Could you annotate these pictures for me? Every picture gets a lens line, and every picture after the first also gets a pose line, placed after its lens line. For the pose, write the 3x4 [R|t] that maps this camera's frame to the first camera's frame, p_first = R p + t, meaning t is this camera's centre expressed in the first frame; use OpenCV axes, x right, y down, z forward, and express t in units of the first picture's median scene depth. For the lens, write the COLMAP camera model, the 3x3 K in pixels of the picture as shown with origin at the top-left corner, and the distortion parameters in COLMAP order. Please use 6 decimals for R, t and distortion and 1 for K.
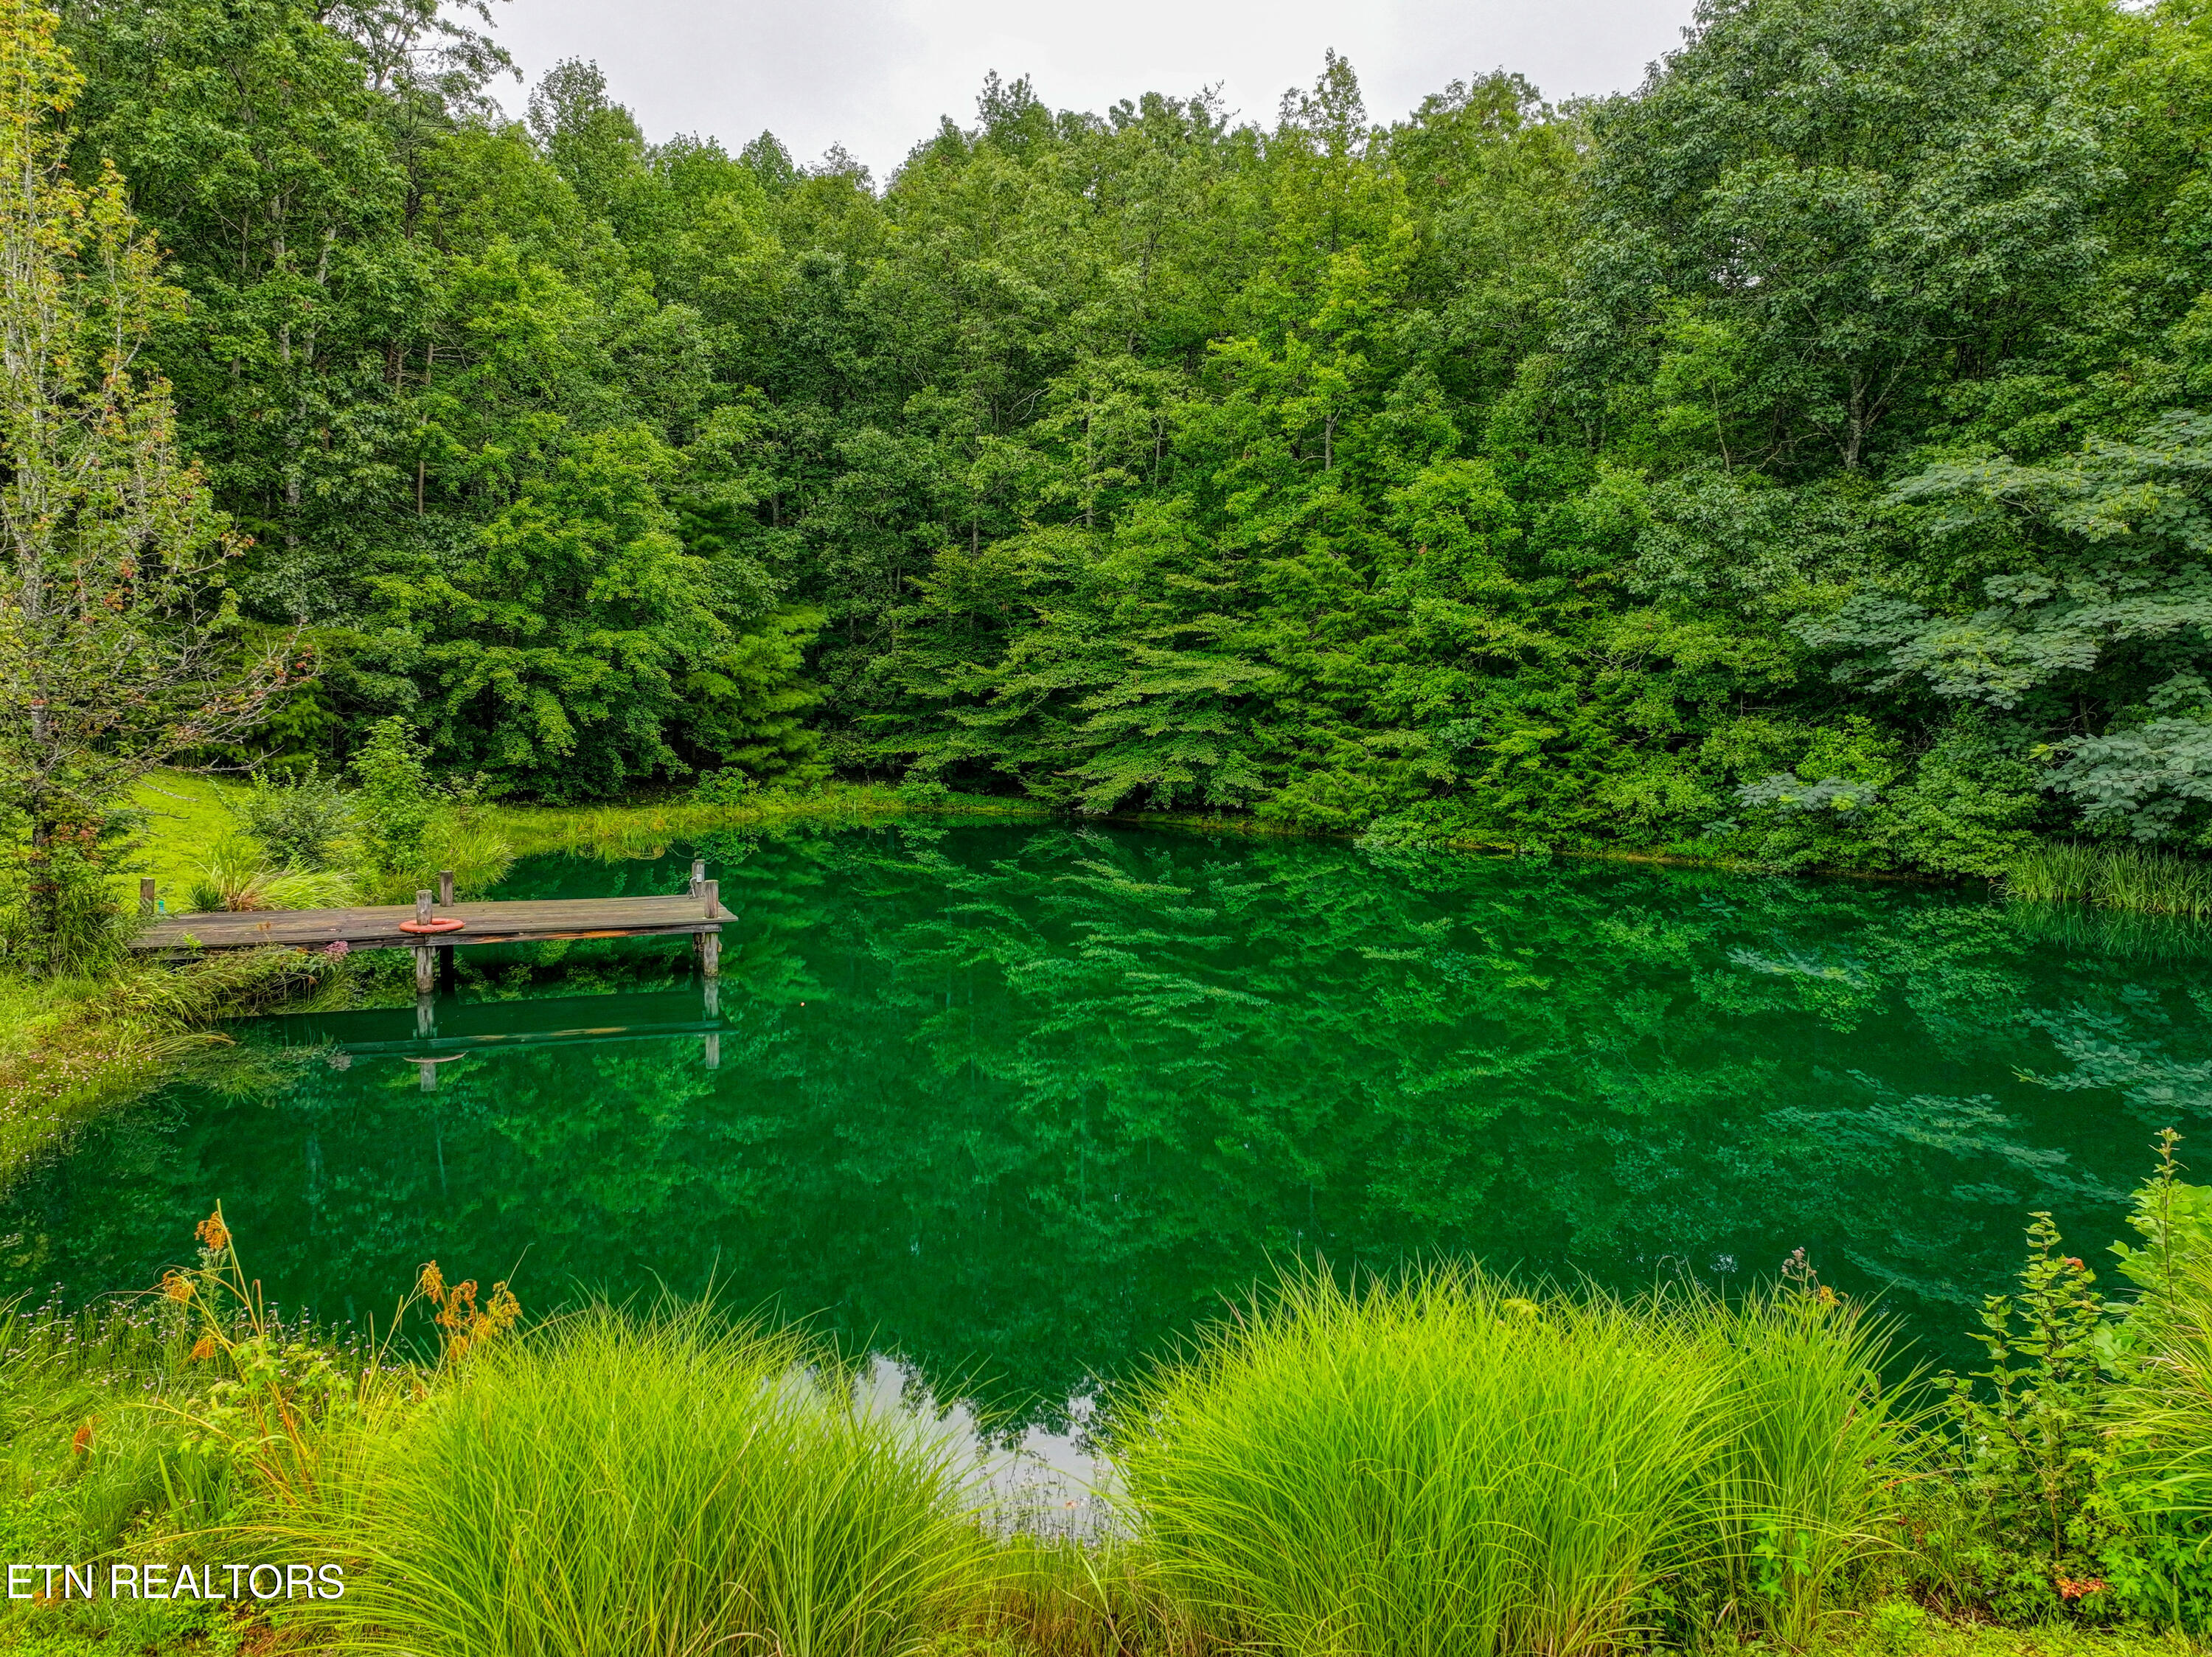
lens RADIAL K [[1541.6, 0, 1112.7], [0, 1541.6, 819.1], [0, 0, 1]] dist [0.006670, 0.003414]
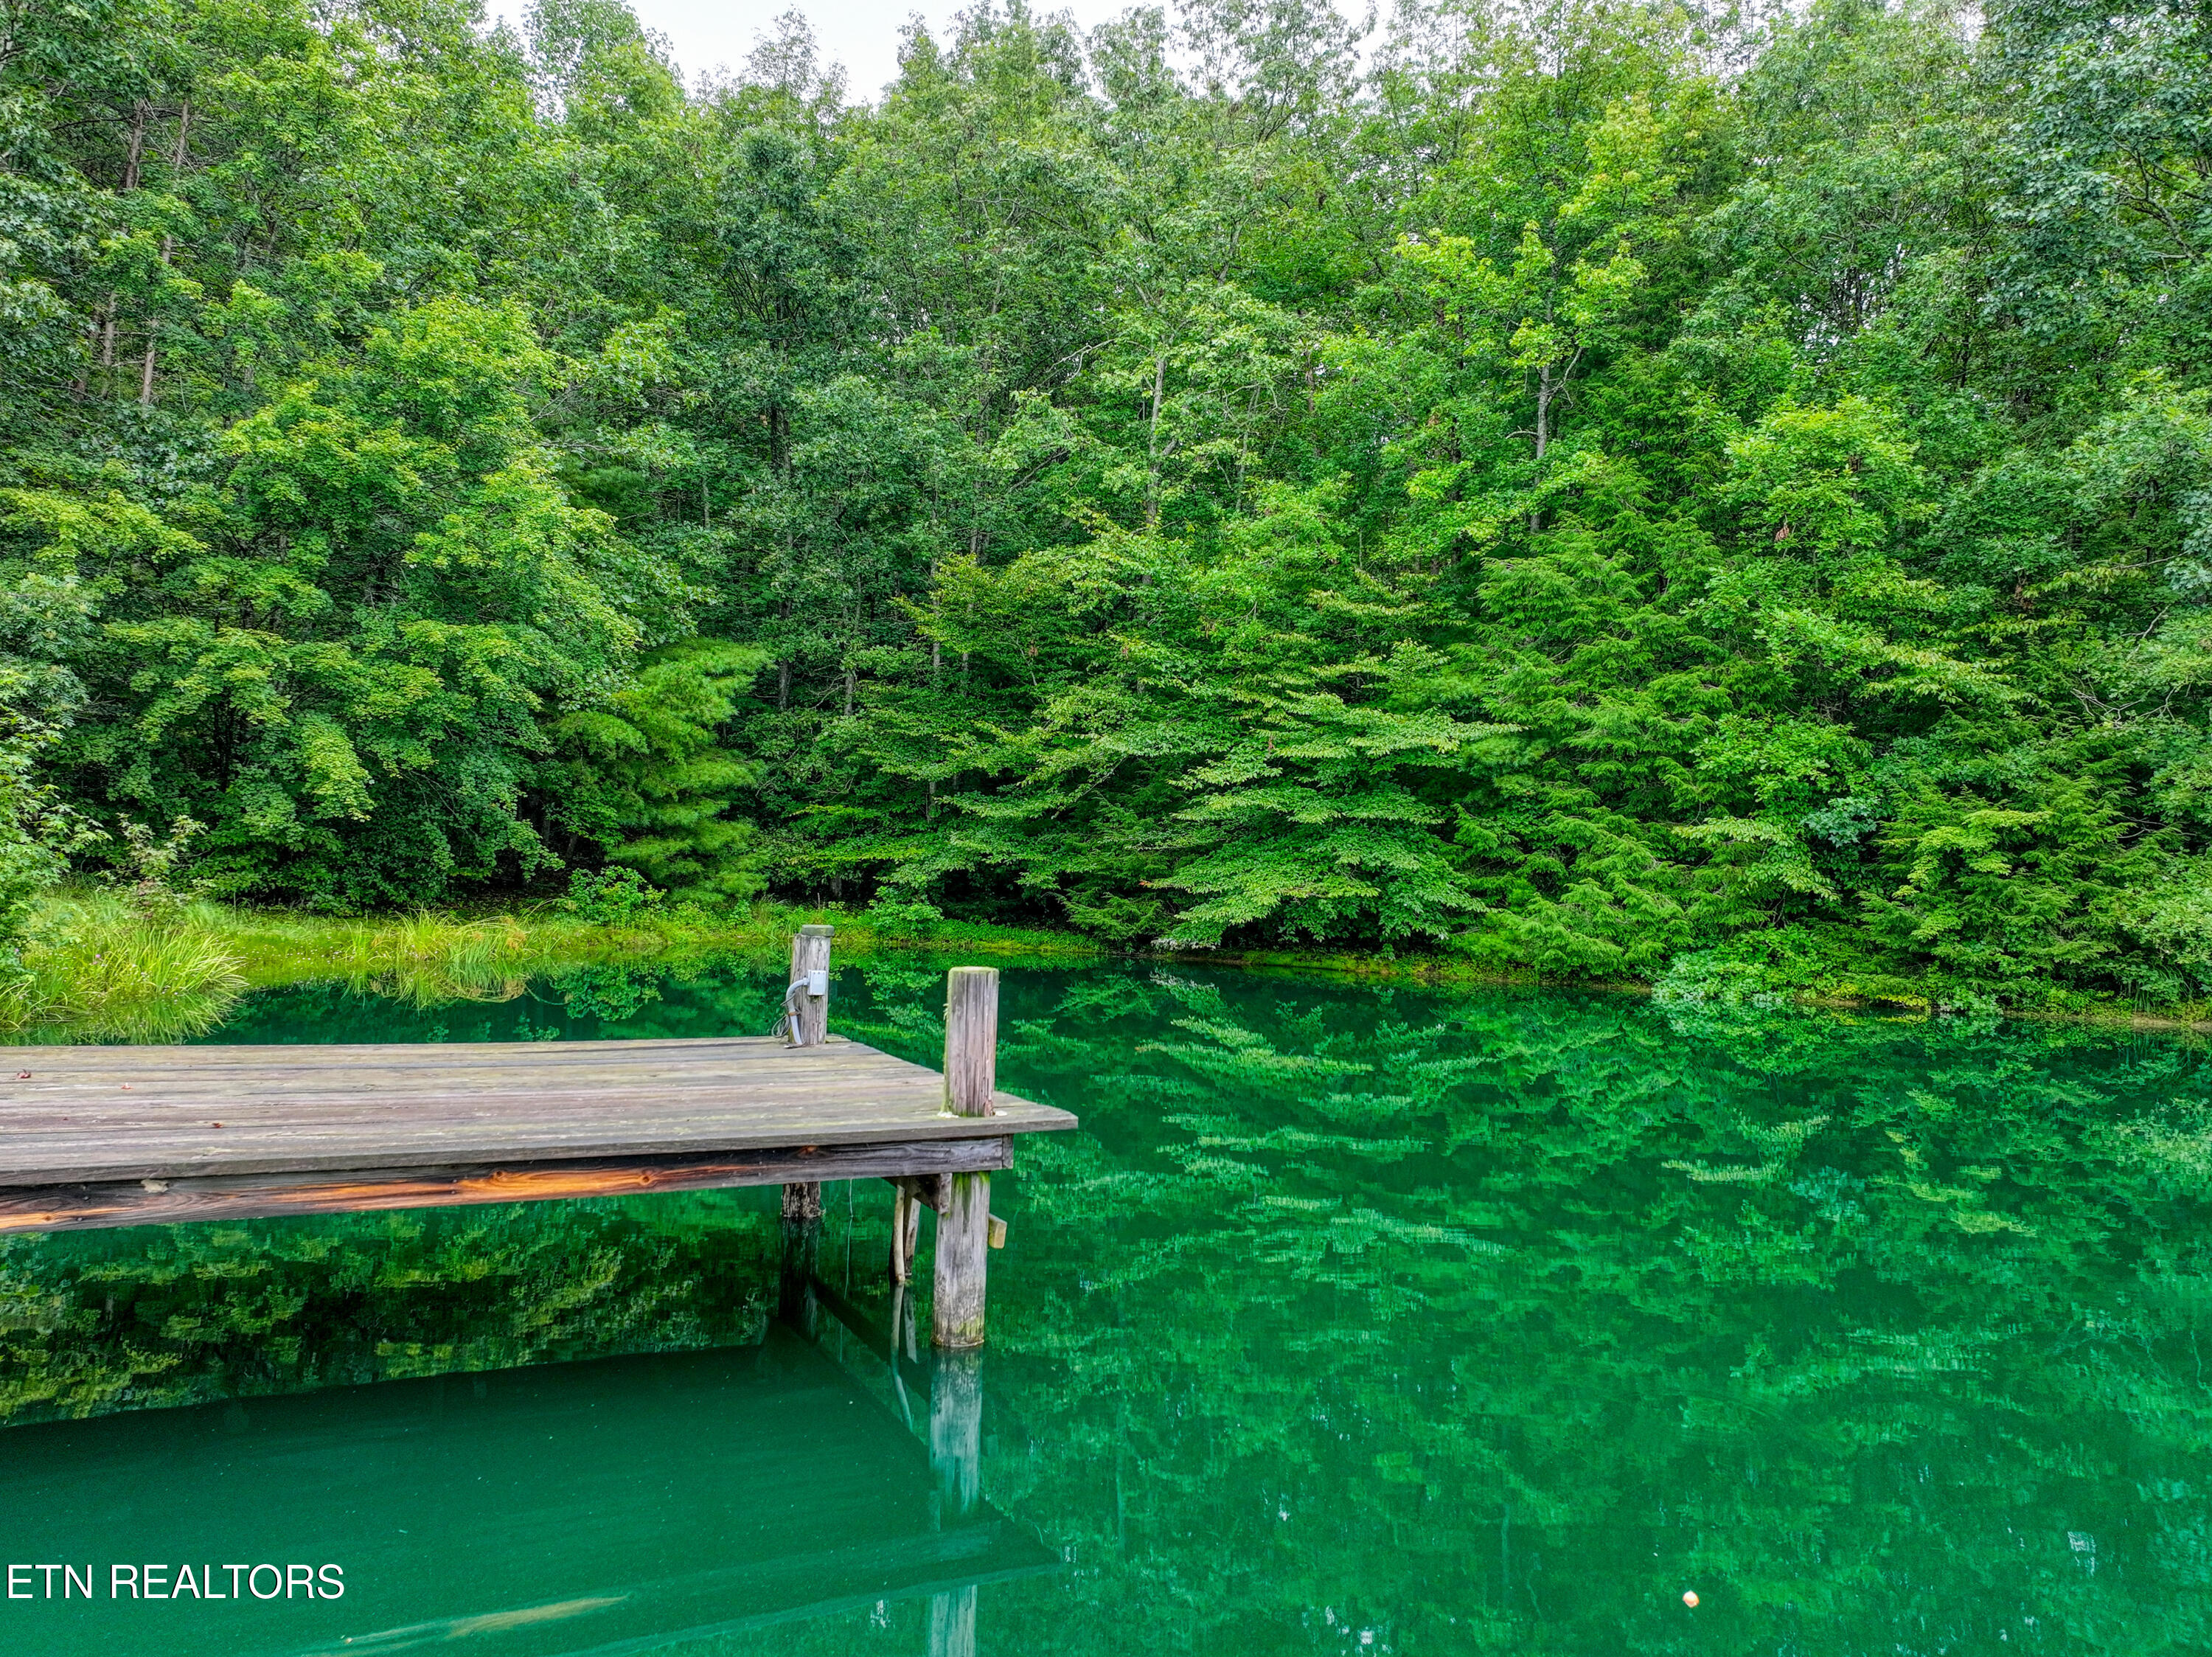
lens RADIAL K [[1564.1, 0, 1105.3], [0, 1564.1, 896.5], [0, 0, 1]] dist [0.001095, 0.005463]
pose [[0.993224, 0.024741, 0.113549, -0.132222], [-0.016884, 0.997429, -0.069648, 0.022477], [-0.114981, 0.067259, 0.991088, 0.364334]]
